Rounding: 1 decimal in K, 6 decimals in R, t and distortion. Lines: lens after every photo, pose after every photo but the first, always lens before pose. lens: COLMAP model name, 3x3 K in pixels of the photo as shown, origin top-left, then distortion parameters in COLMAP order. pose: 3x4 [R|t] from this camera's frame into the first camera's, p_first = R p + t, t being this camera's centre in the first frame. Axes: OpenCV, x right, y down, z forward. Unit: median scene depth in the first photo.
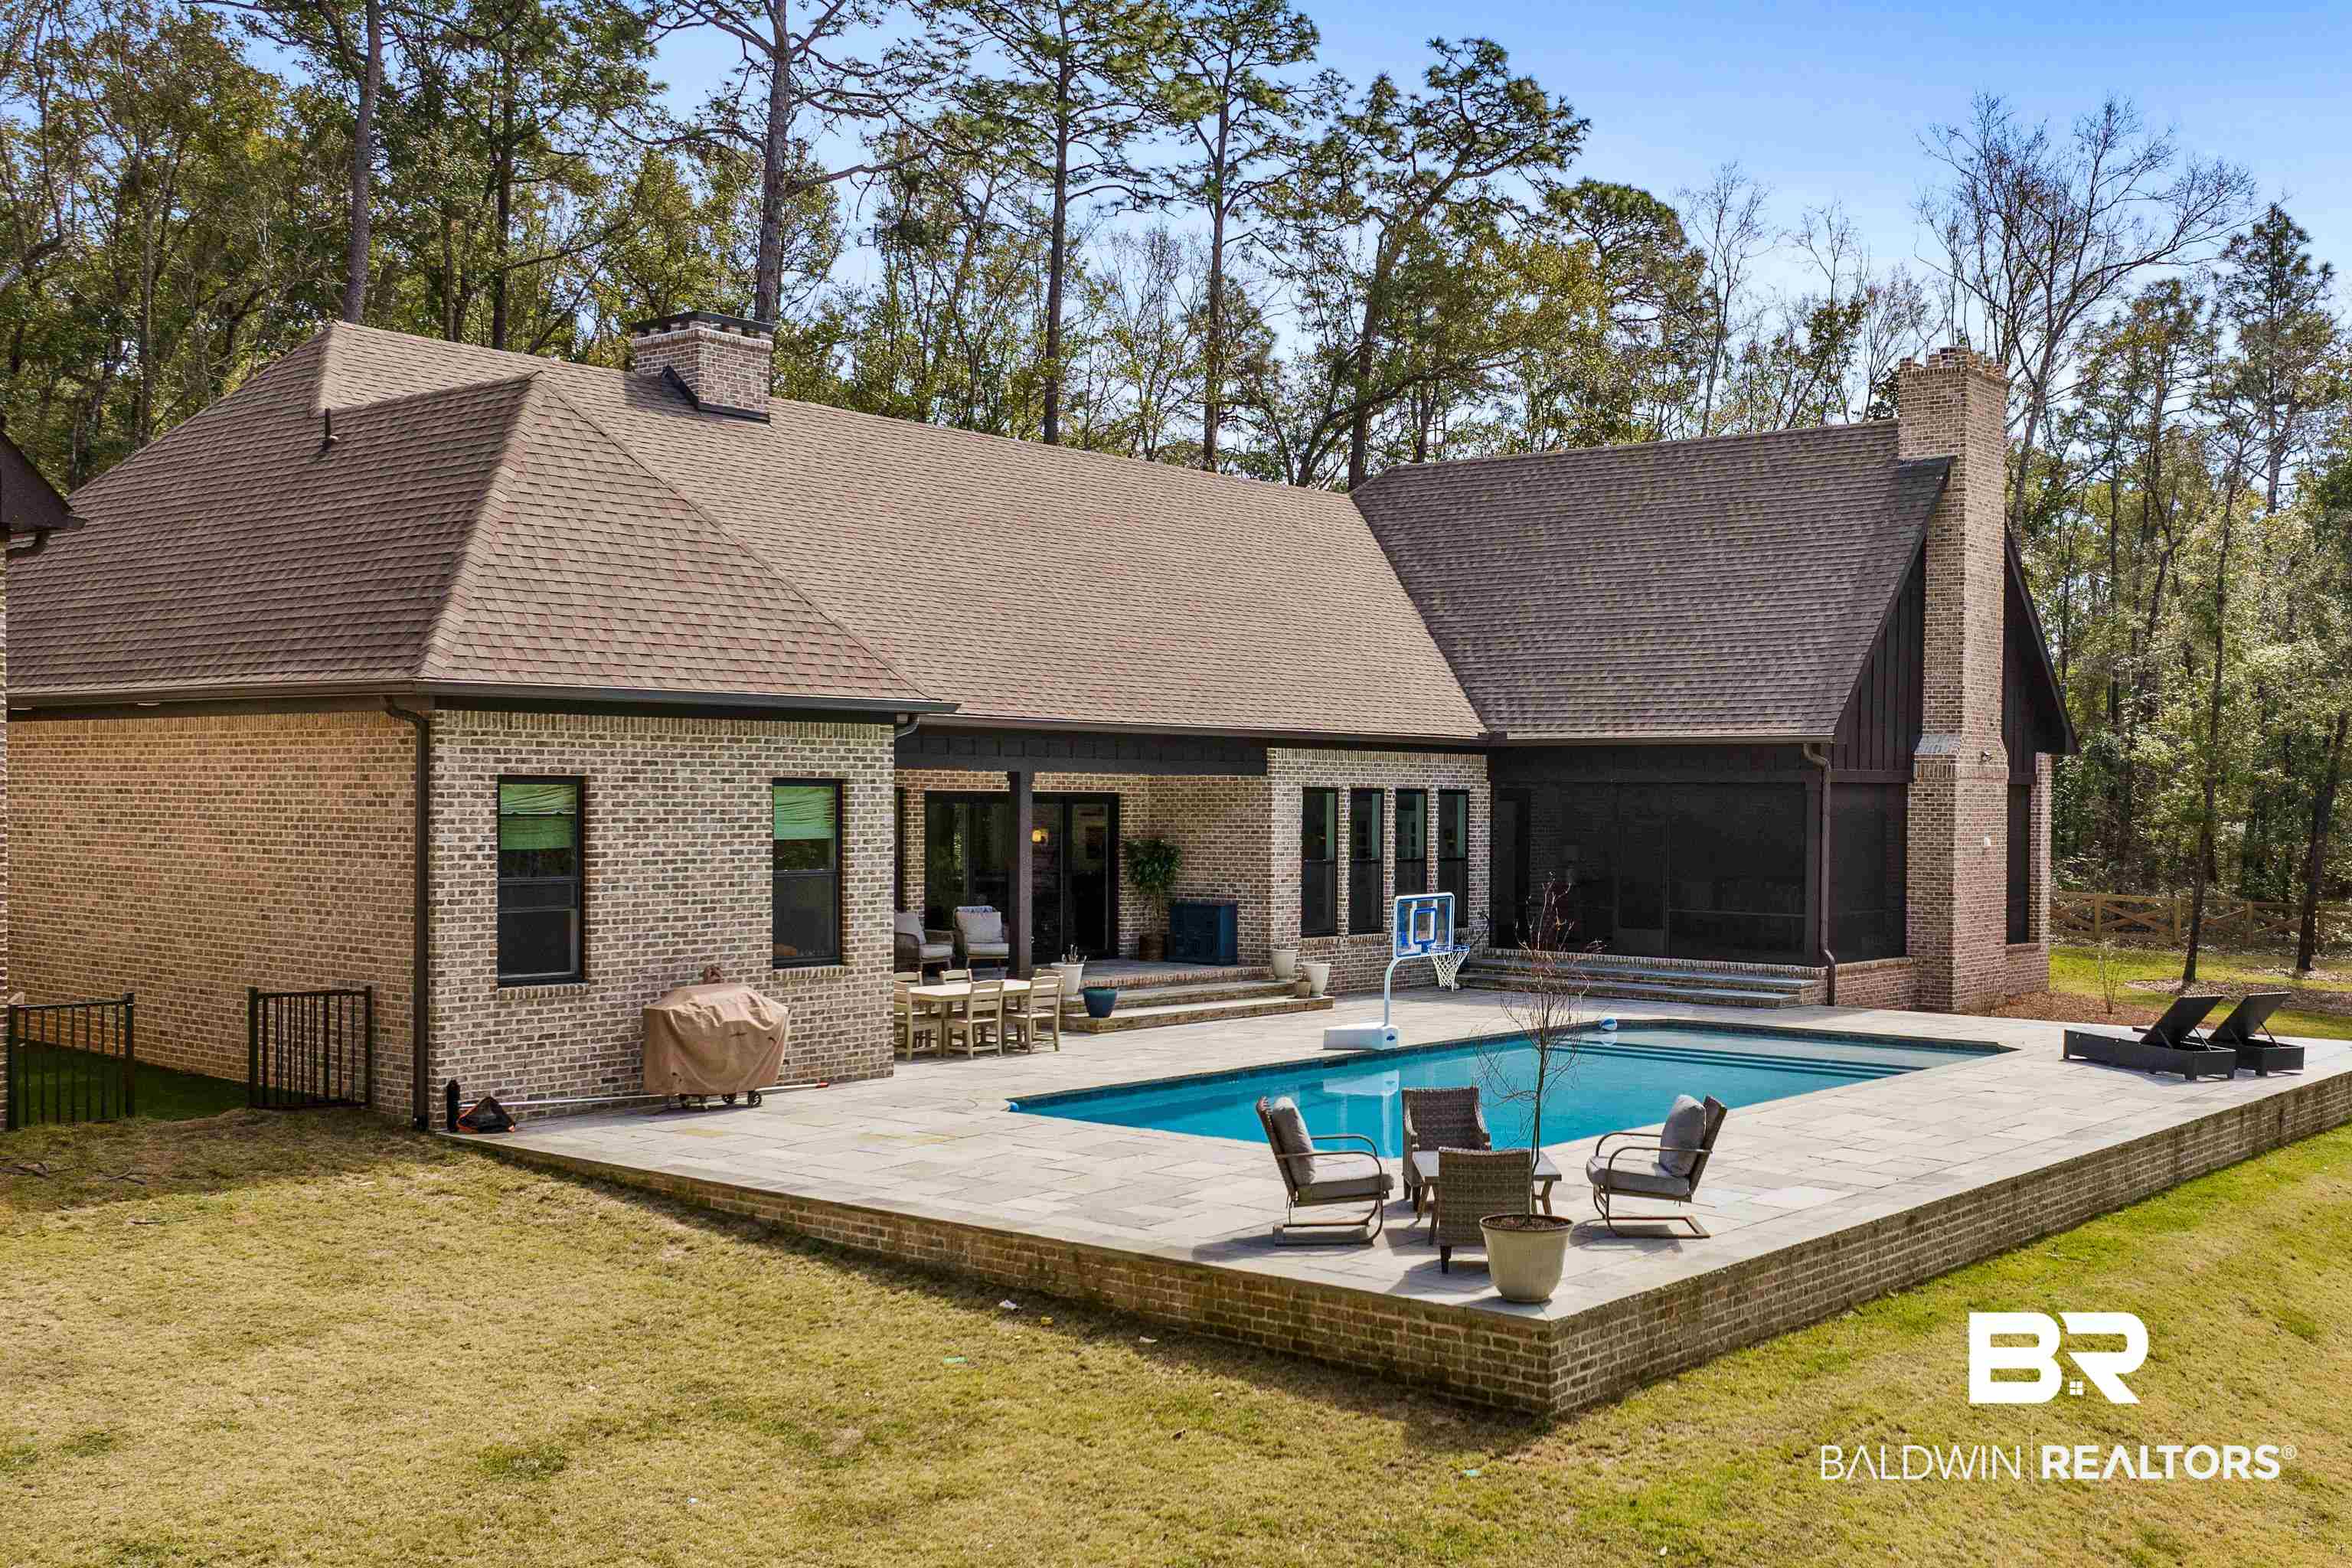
lens RADIAL K [[2346.5, 0, 1175.9], [0, 2346.5, 834.6], [0, 0, 1]] dist [-0.007675, -0.018341]
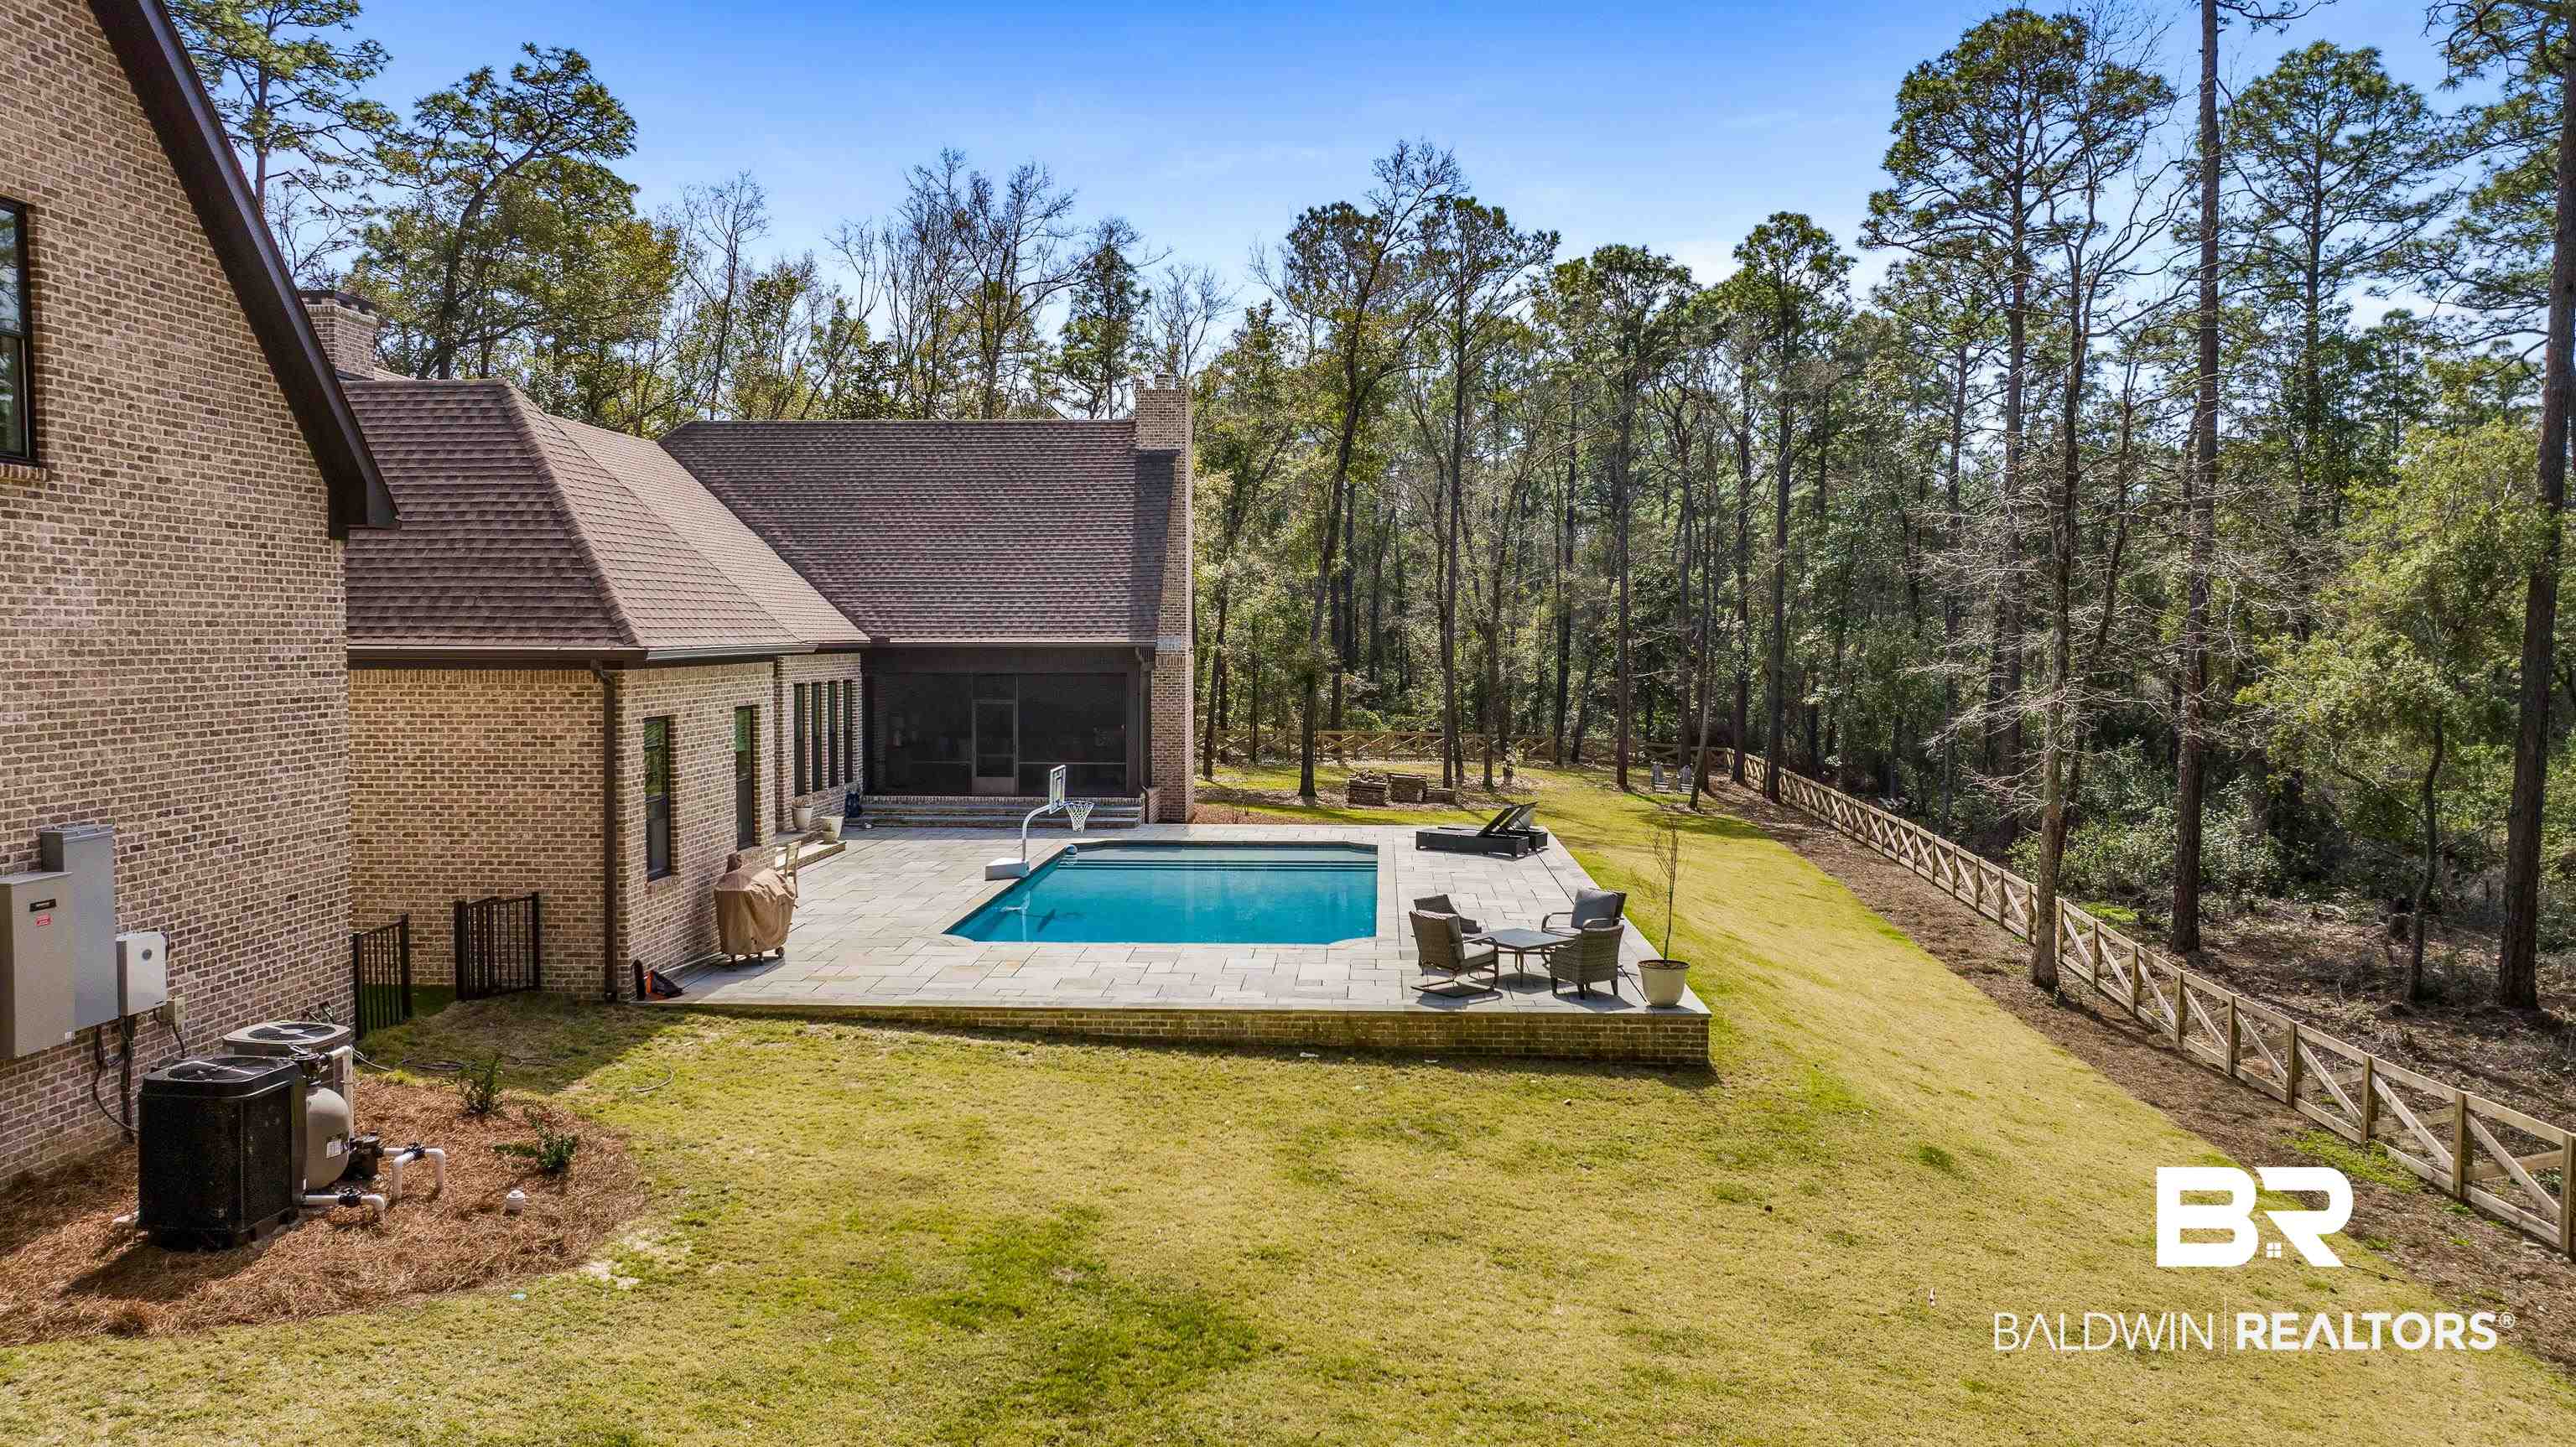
lens RADIAL K [[1810.9, 0, 1298.8], [0, 1810.9, 709.6], [0, 0, 1]] dist [-0.013853, 0.002176]
pose [[0.839104, -0.030895, 0.543093, -0.229725], [0.022789, 0.999506, 0.021649, -0.018966], [-0.543493, -0.005789, 0.839394, -0.008324]]
